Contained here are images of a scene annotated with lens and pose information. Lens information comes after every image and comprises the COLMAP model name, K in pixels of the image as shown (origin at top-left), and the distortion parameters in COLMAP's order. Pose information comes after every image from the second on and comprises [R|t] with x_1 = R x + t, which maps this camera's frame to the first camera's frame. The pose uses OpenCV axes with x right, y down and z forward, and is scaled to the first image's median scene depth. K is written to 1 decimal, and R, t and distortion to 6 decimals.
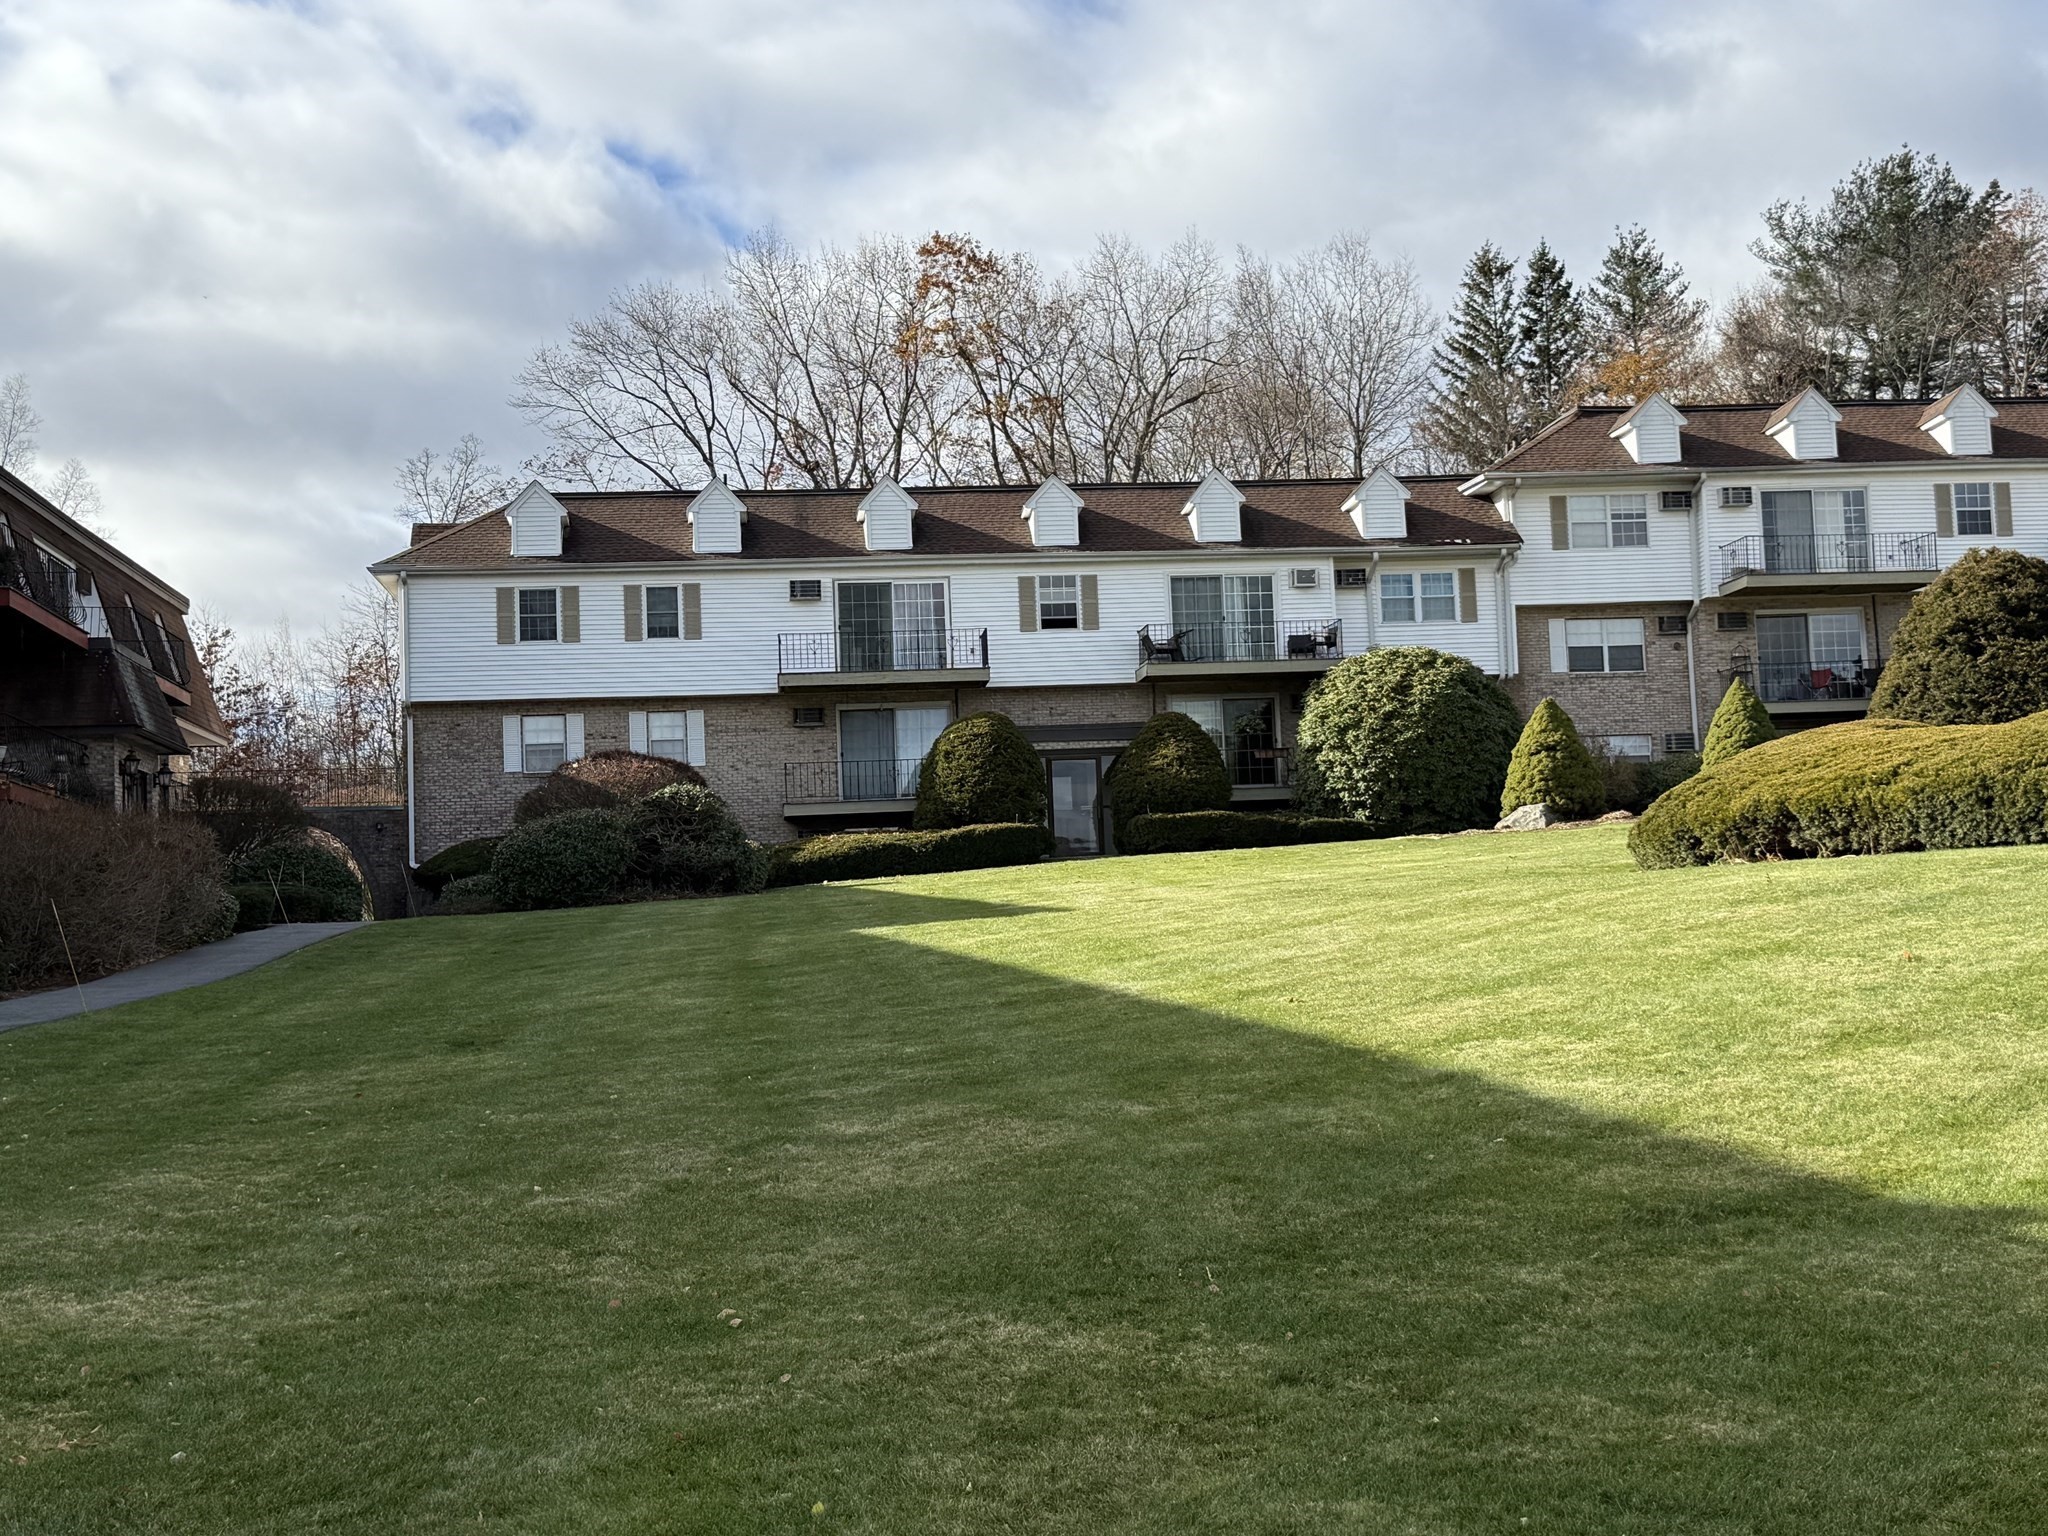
lens RADIAL K [[2622.3, 0, 1023.5], [0, 2622.3, 767.8], [0, 0, 1]] dist [0.000748, 0.000000]
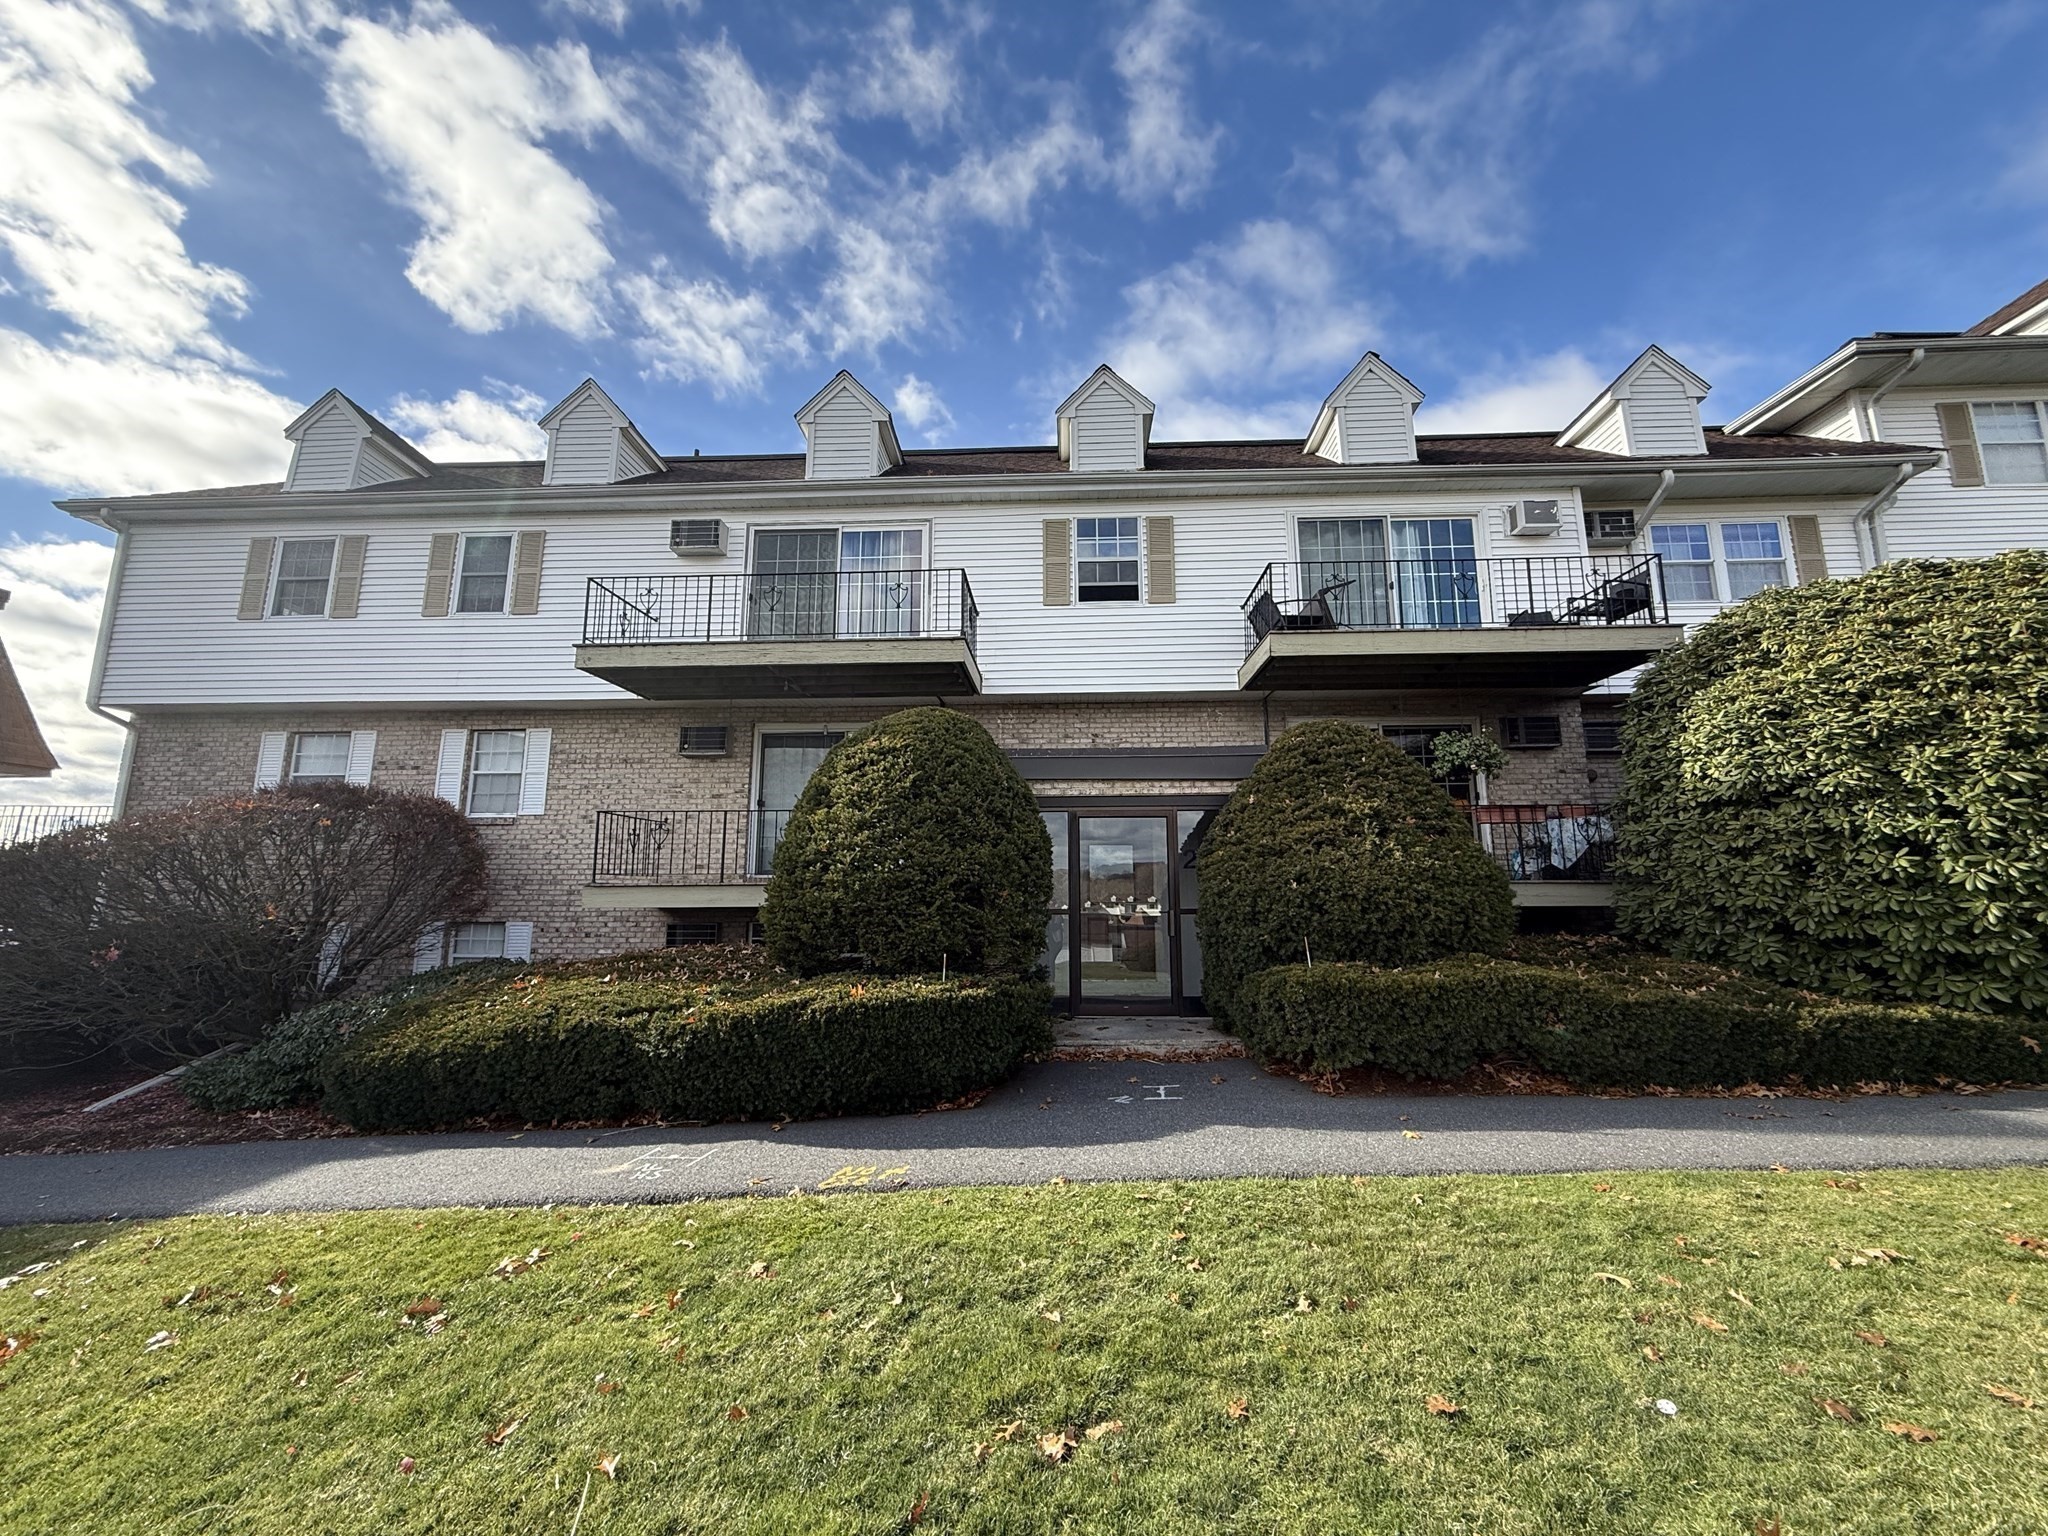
lens RADIAL K [[808.0, 0, 1029.2], [0, 808.0, 755.9], [0, 0, 1]] dist [-0.002098, 0.000652]
pose [[0.988411, 0.012236, -0.151307, 0.024191], [-0.026864, 0.995113, -0.095016, 0.000450], [0.149405, 0.097979, 0.983910, 0.820052]]
